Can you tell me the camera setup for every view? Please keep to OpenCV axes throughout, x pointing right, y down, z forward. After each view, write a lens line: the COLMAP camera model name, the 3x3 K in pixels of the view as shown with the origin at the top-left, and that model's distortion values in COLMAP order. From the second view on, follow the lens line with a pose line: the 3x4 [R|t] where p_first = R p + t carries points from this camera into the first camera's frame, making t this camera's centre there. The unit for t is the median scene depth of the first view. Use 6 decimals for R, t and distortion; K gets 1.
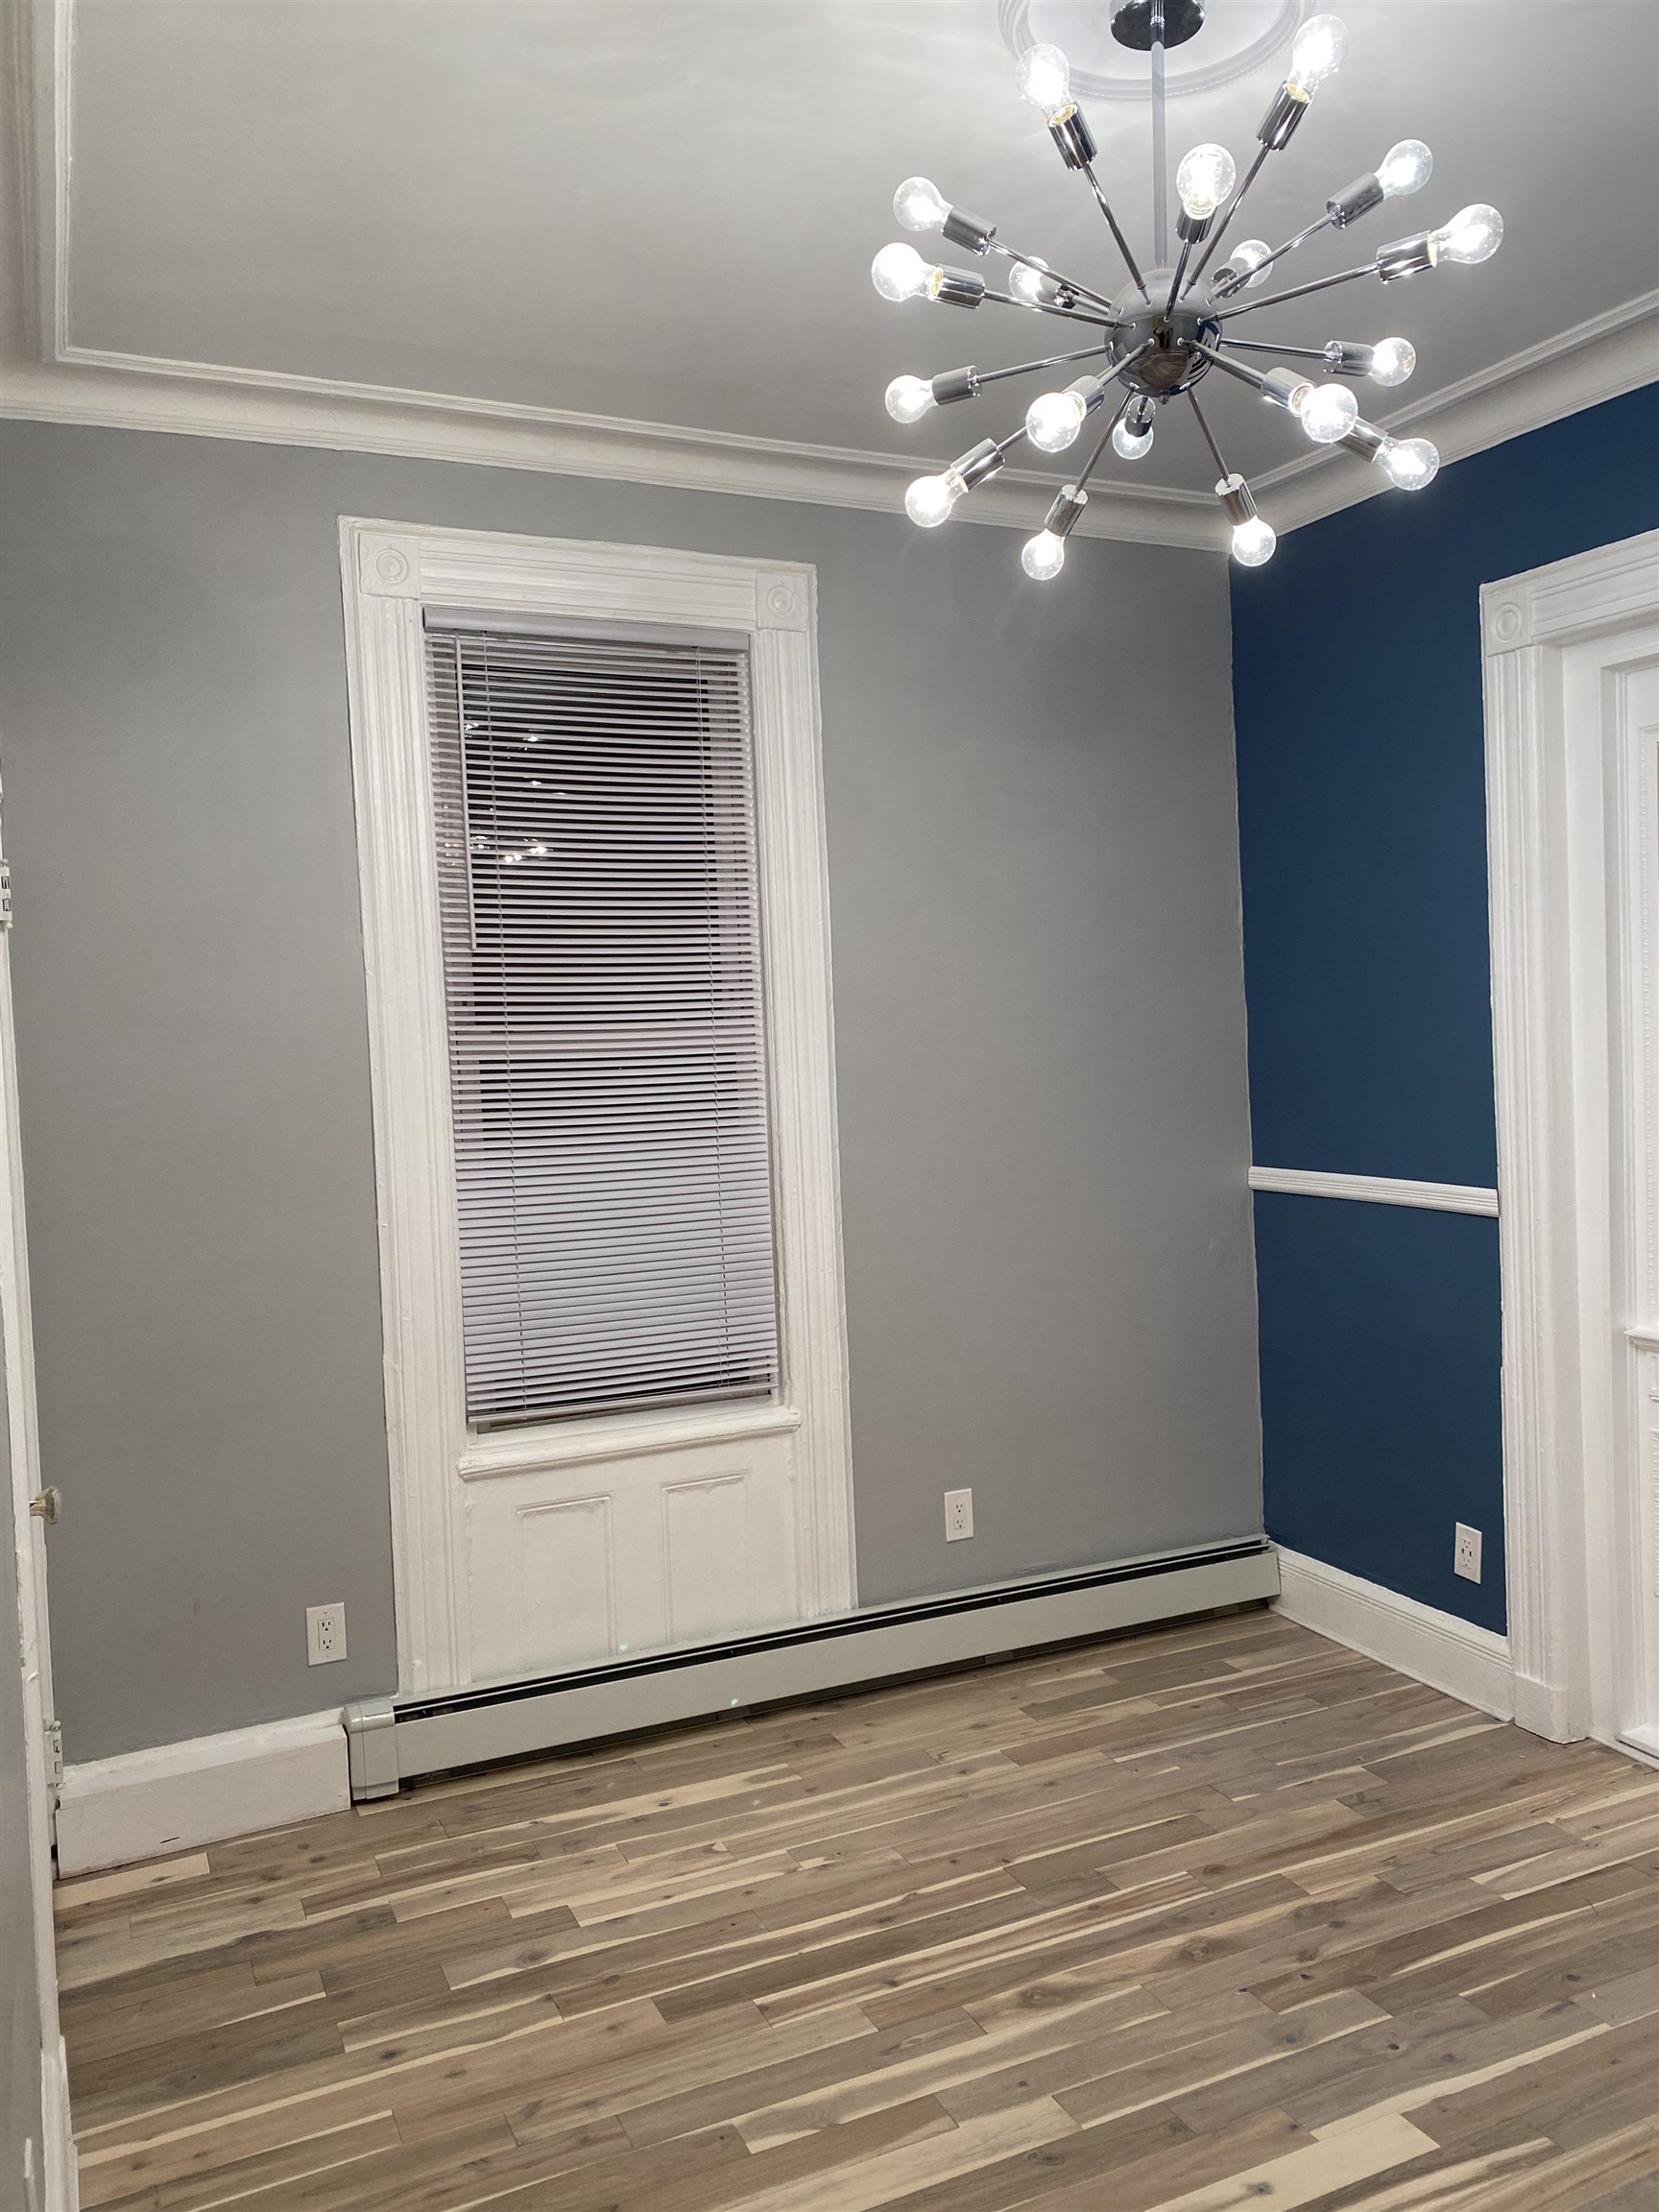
lens RADIAL K [[1724.4, 0, 833.4], [0, 1724.4, 1103.2], [0, 0, 1]] dist [0.051087, -0.035438]
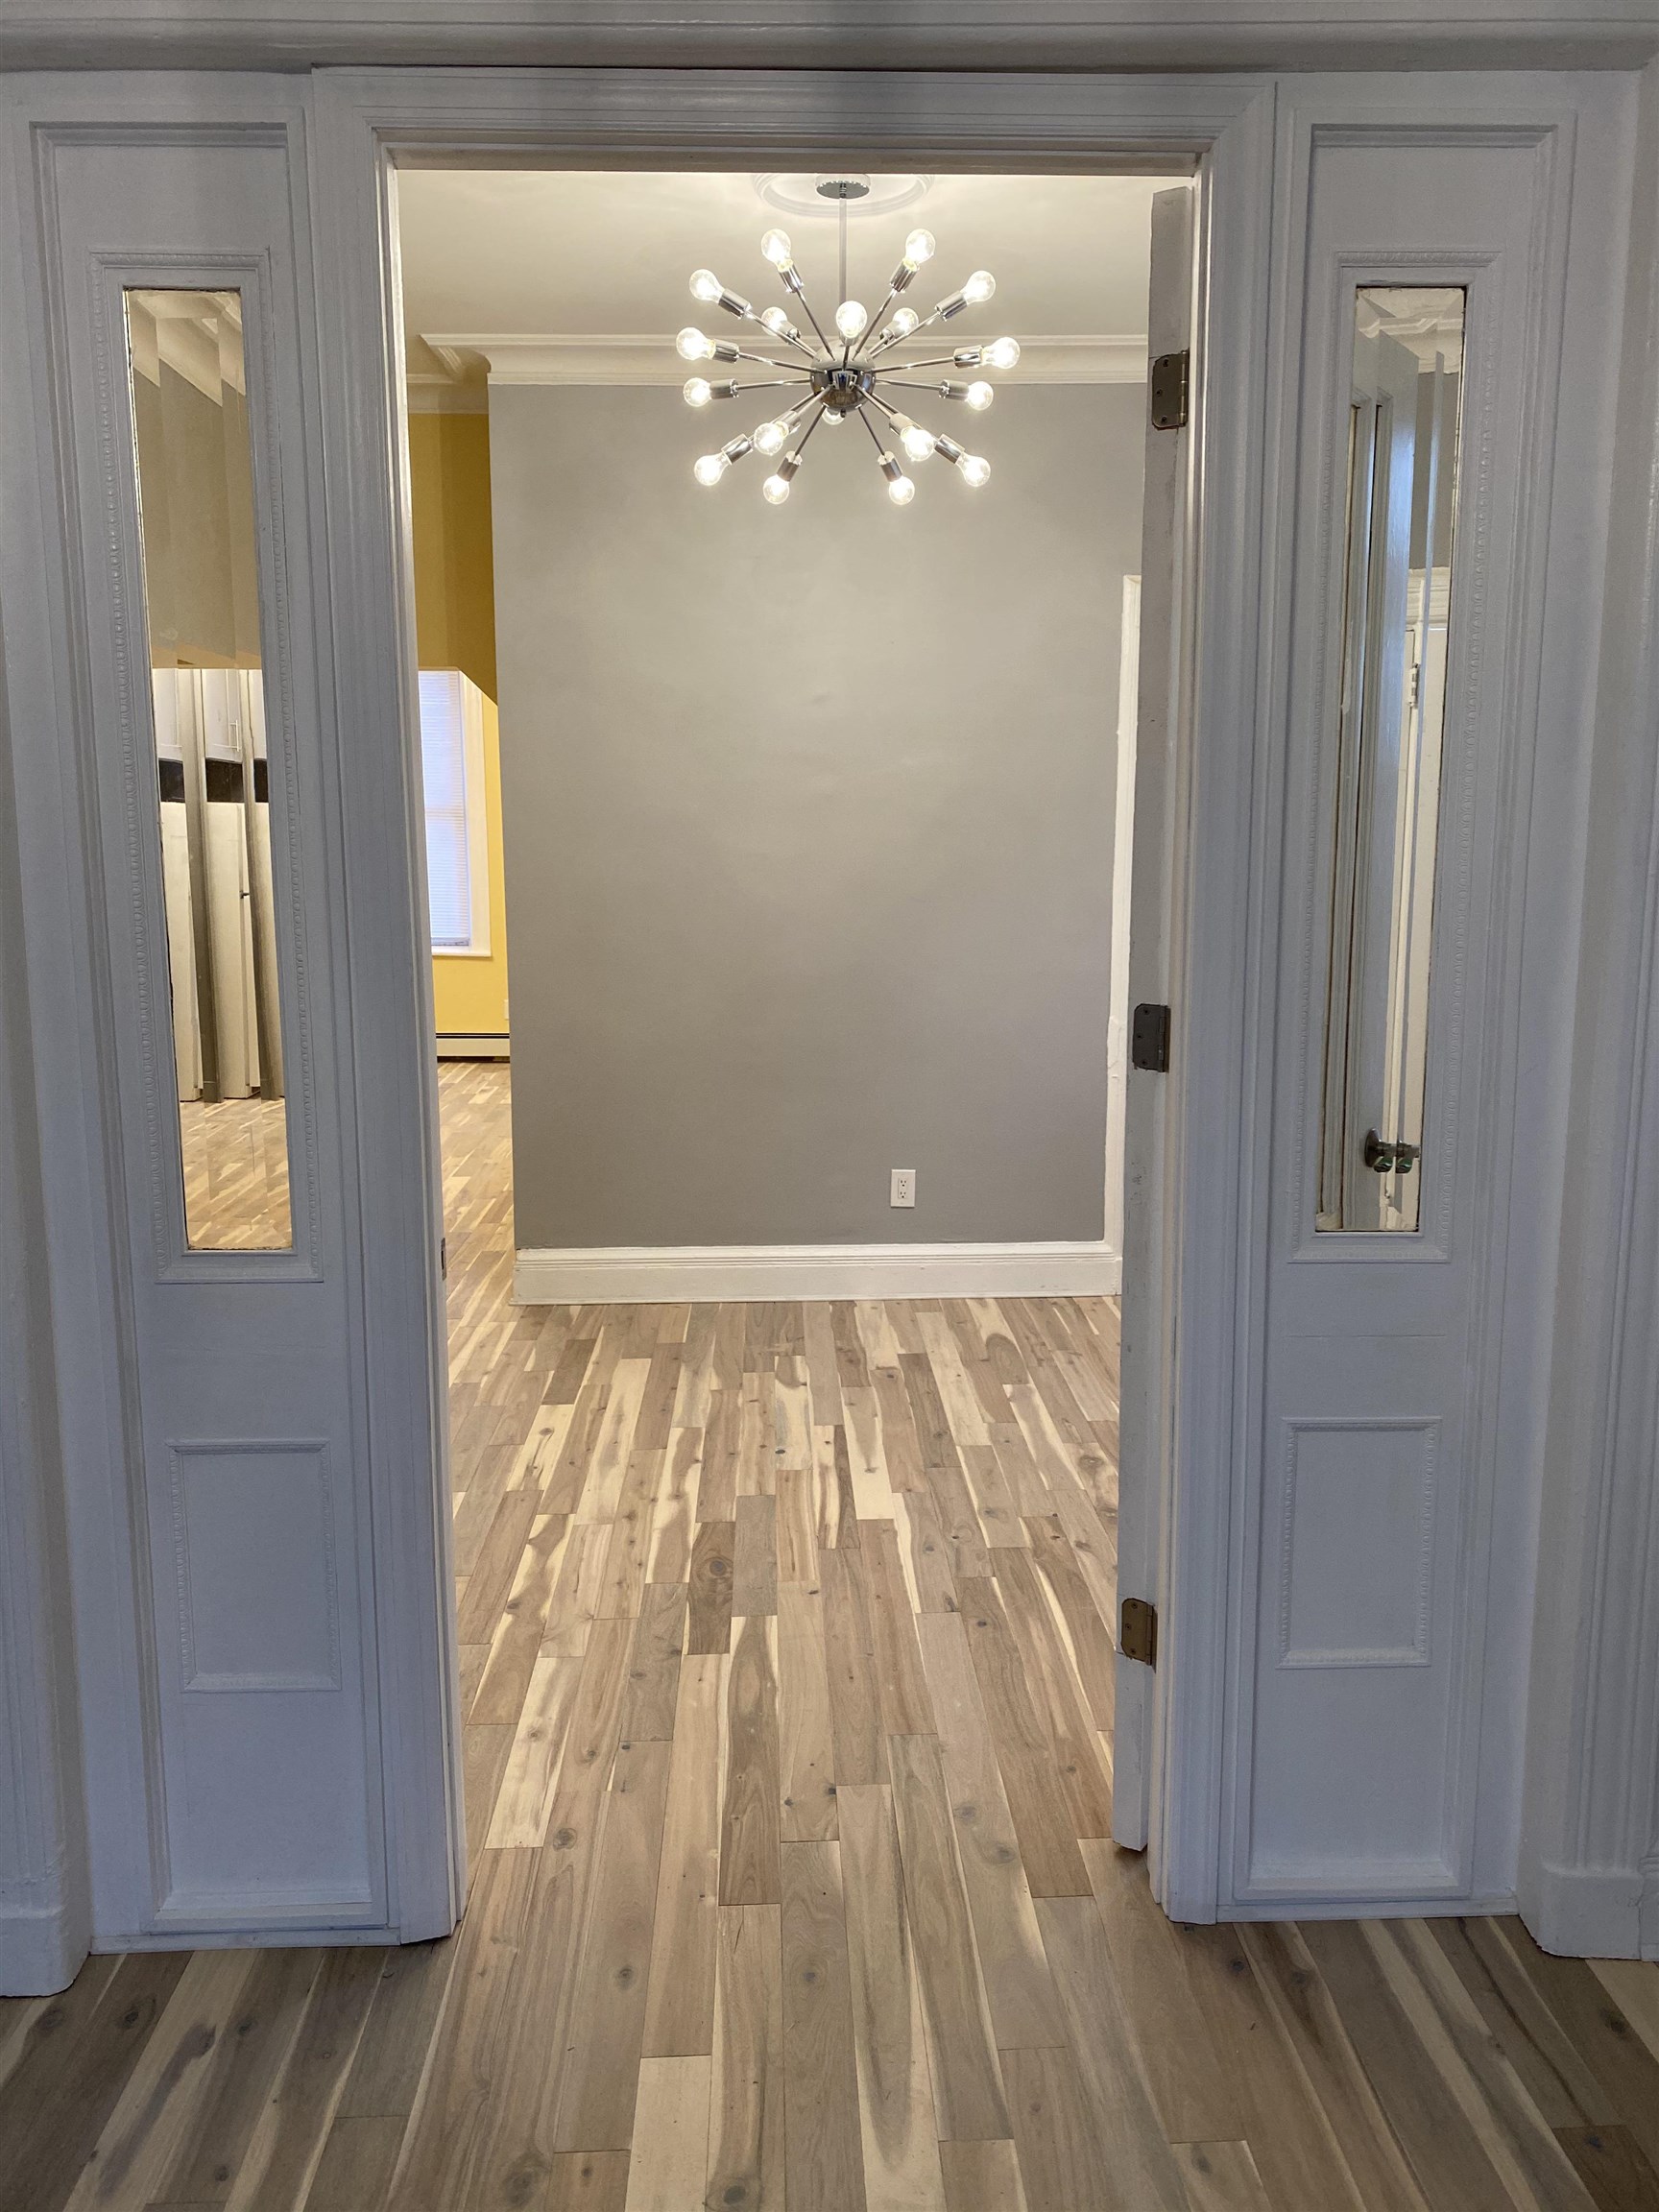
lens RADIAL K [[1724.4, 0, 852.2], [0, 1724.4, 1098.9], [0, 0, 1]] dist [0.051087, -0.035438]
pose [[-0.396886, 0.175851, -0.900865, 1.373744], [-0.027982, 0.978702, 0.203372, -0.065375], [0.917441, 0.105924, -0.383512, 1.277597]]
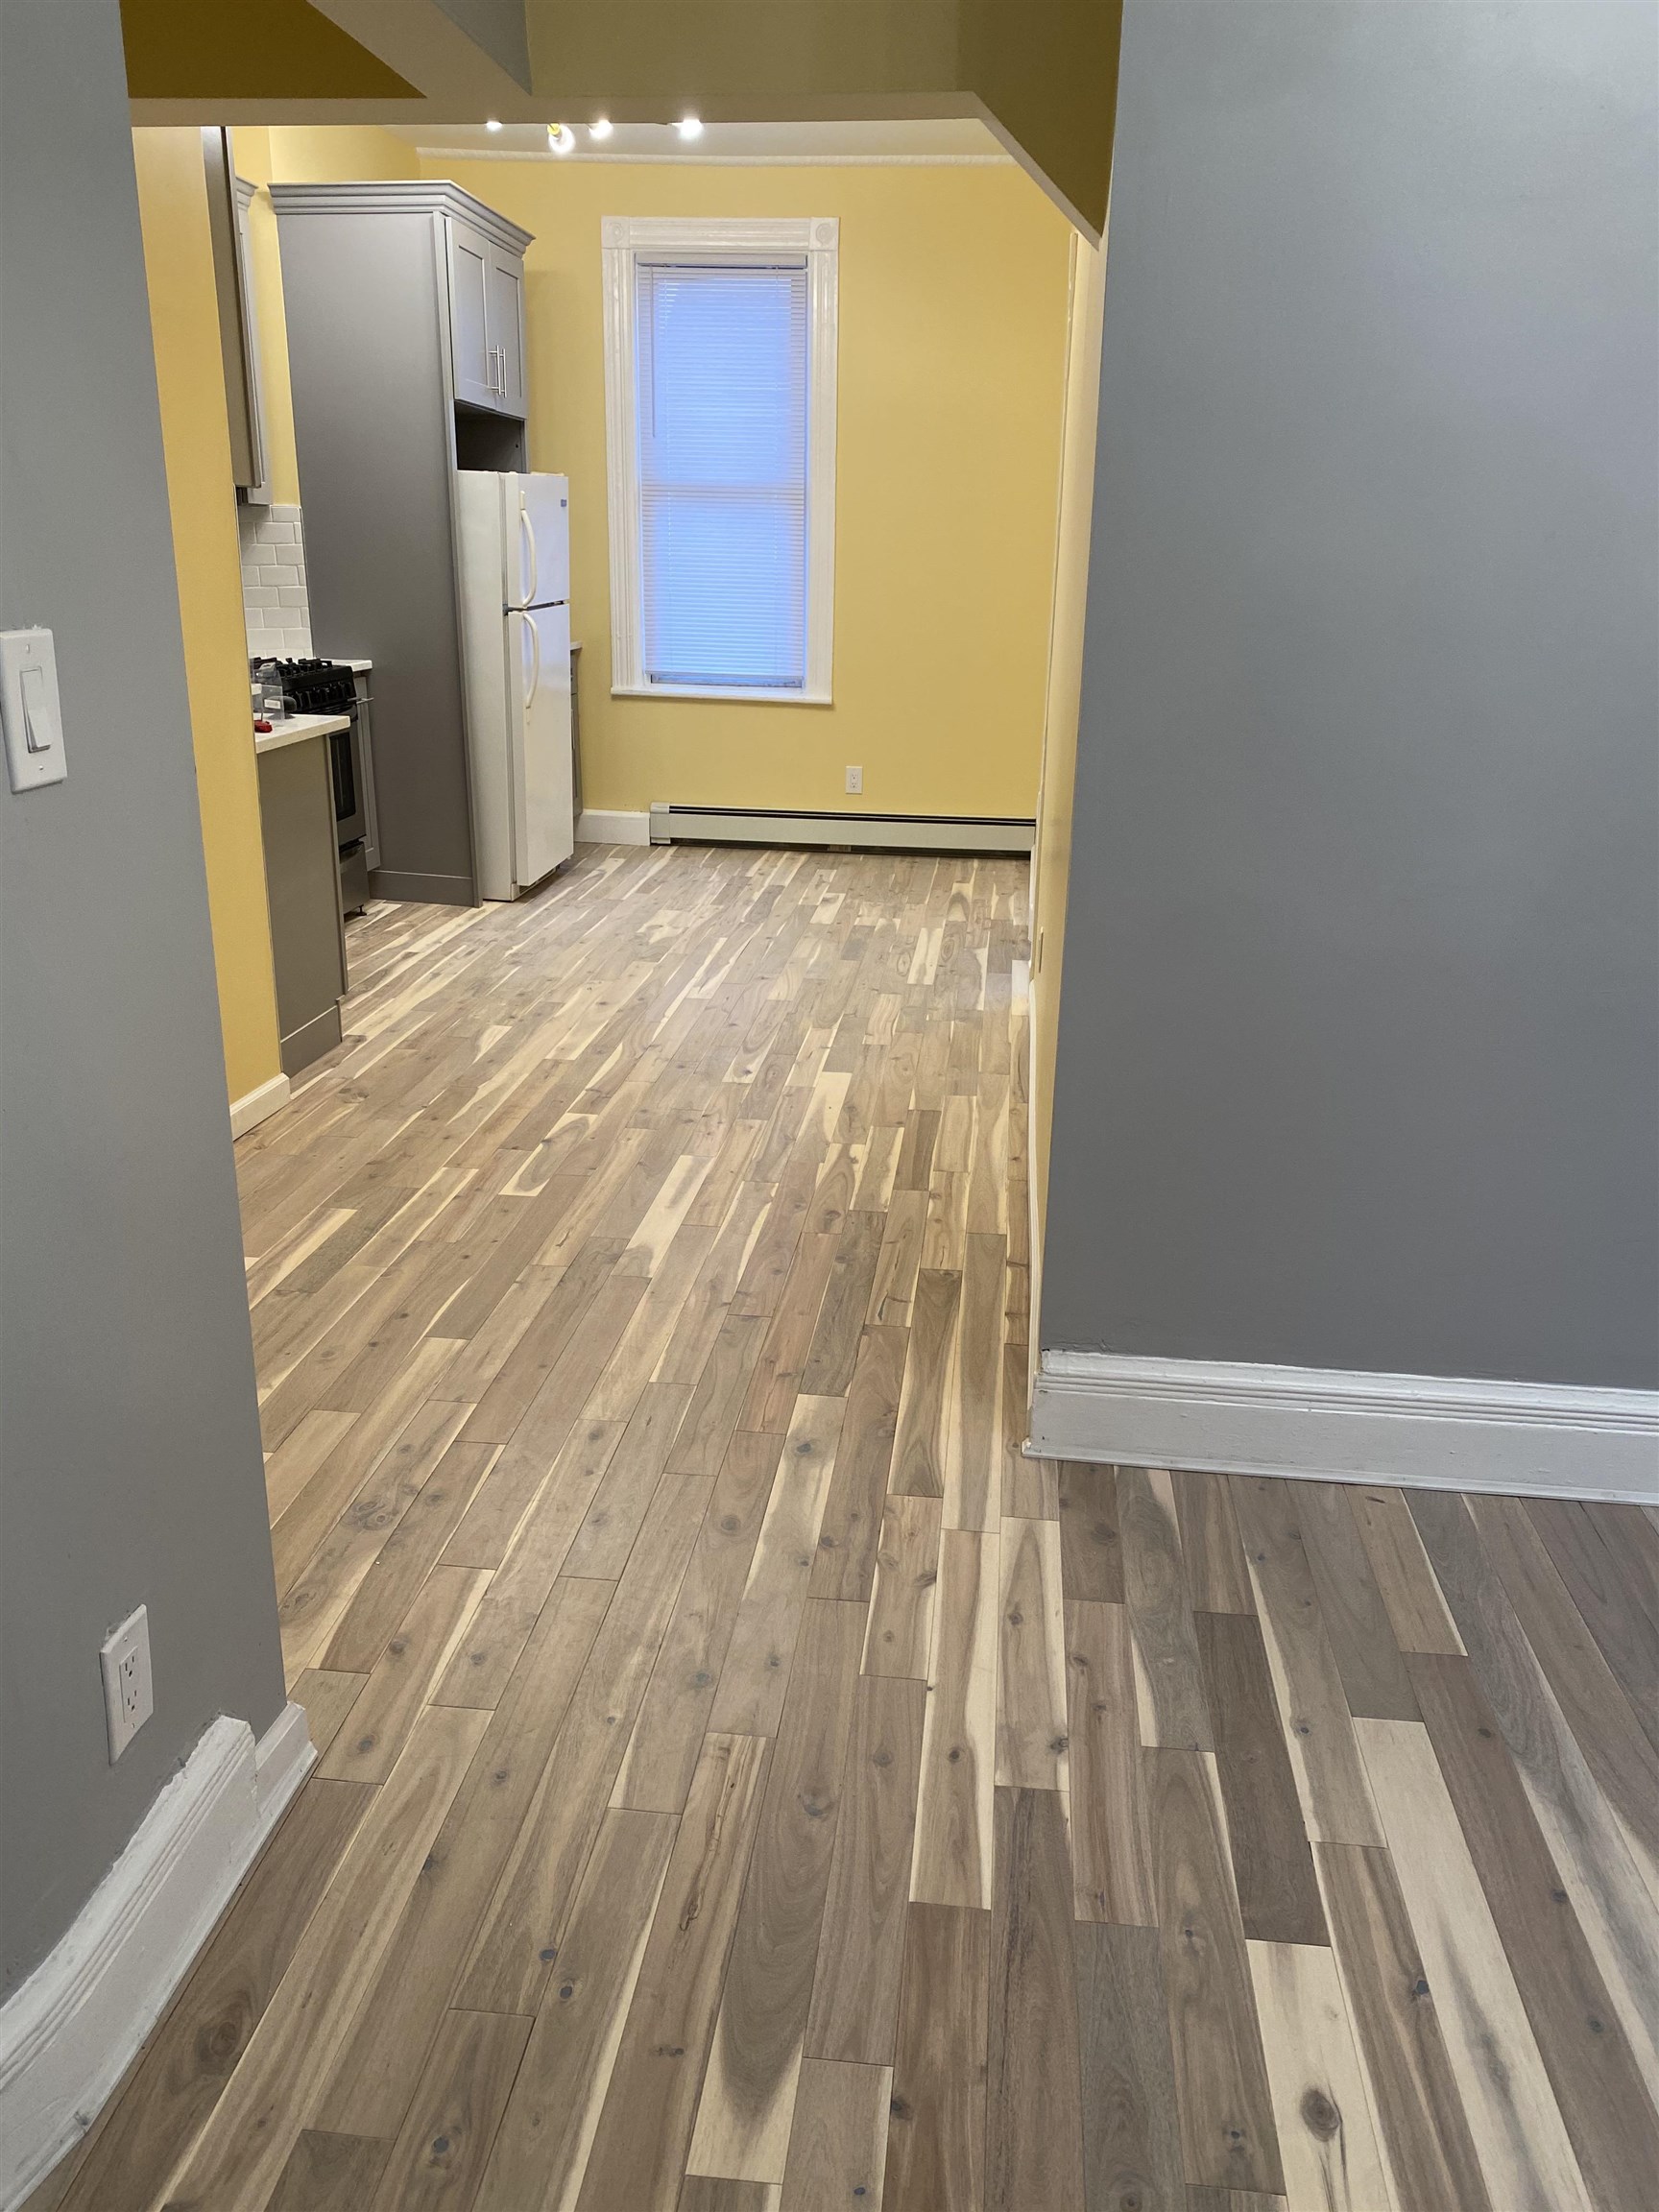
lens RADIAL K [[1724.4, 0, 869.5], [0, 1724.4, 1120.9], [0, 0, 1]] dist [0.051087, -0.035438]
pose [[-0.515655, 0.293492, -0.804961, 0.634735], [-0.036838, 0.931038, 0.363059, 0.029821], [0.856004, 0.216866, -0.469283, 0.581642]]
